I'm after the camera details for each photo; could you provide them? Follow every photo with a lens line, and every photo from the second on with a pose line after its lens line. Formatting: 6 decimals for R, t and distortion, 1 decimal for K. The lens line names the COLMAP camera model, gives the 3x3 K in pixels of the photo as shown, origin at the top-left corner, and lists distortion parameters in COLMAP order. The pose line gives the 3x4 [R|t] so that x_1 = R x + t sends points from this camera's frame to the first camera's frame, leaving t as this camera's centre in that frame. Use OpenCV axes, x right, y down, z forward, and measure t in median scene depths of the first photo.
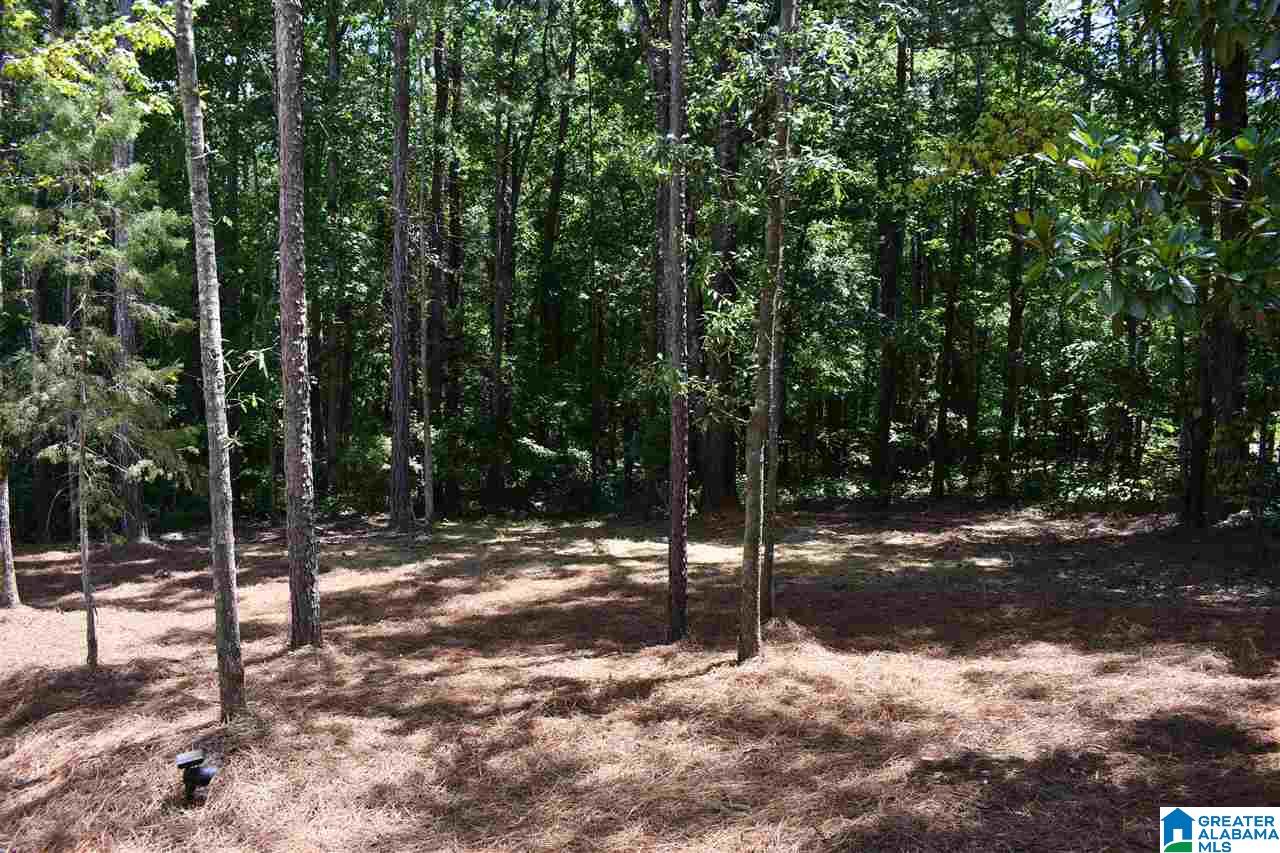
lens RADIAL K [[991.2, 0, 640.0], [0, 991.2, 426.5], [0, 0, 1]] dist [-0.091507, -0.001256]
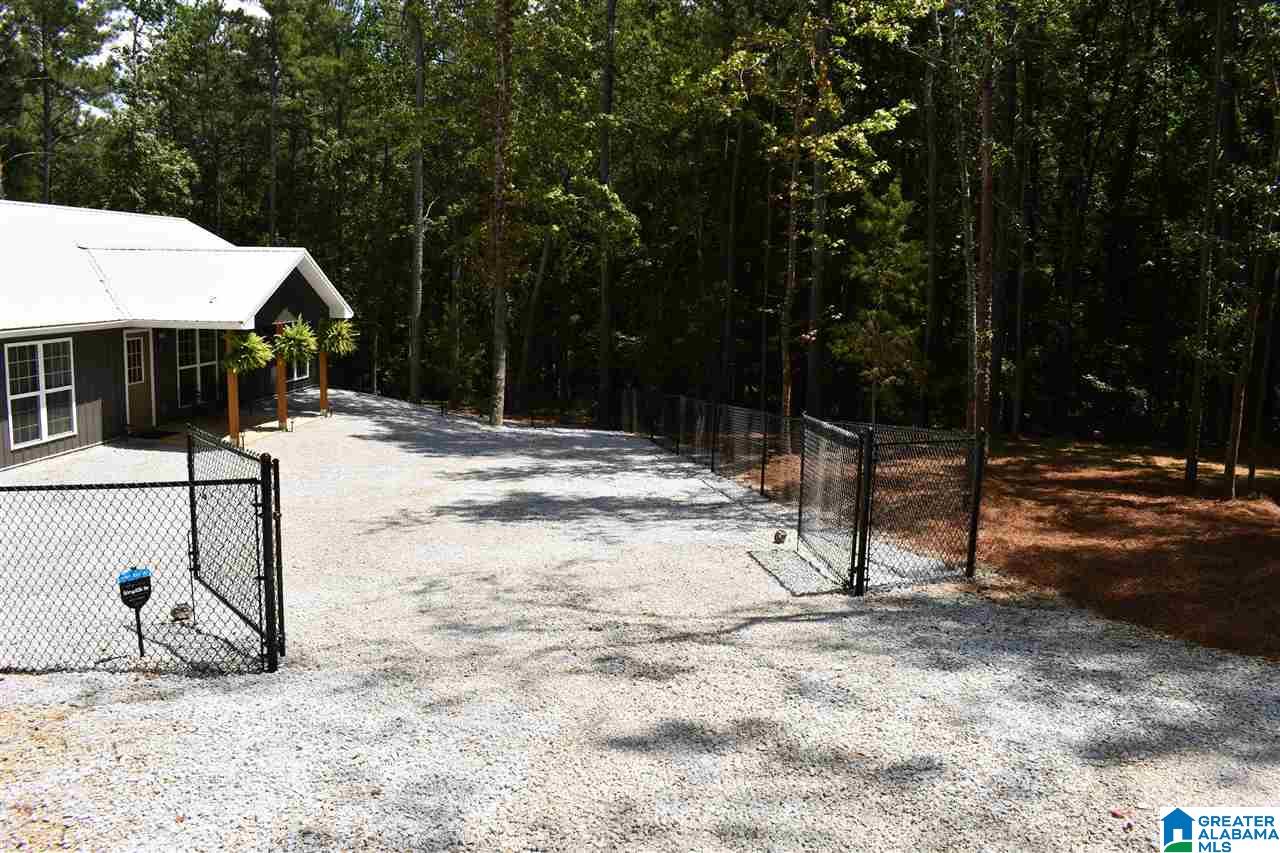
lens RADIAL K [[991.2, 0, 640.0], [0, 991.2, 426.5], [0, 0, 1]] dist [-0.091507, -0.001256]
pose [[0.858388, 0.075537, -0.507410, 0.031471], [-0.038173, 0.995763, 0.083659, -0.006630], [0.511579, -0.052443, 0.857634, -0.518344]]
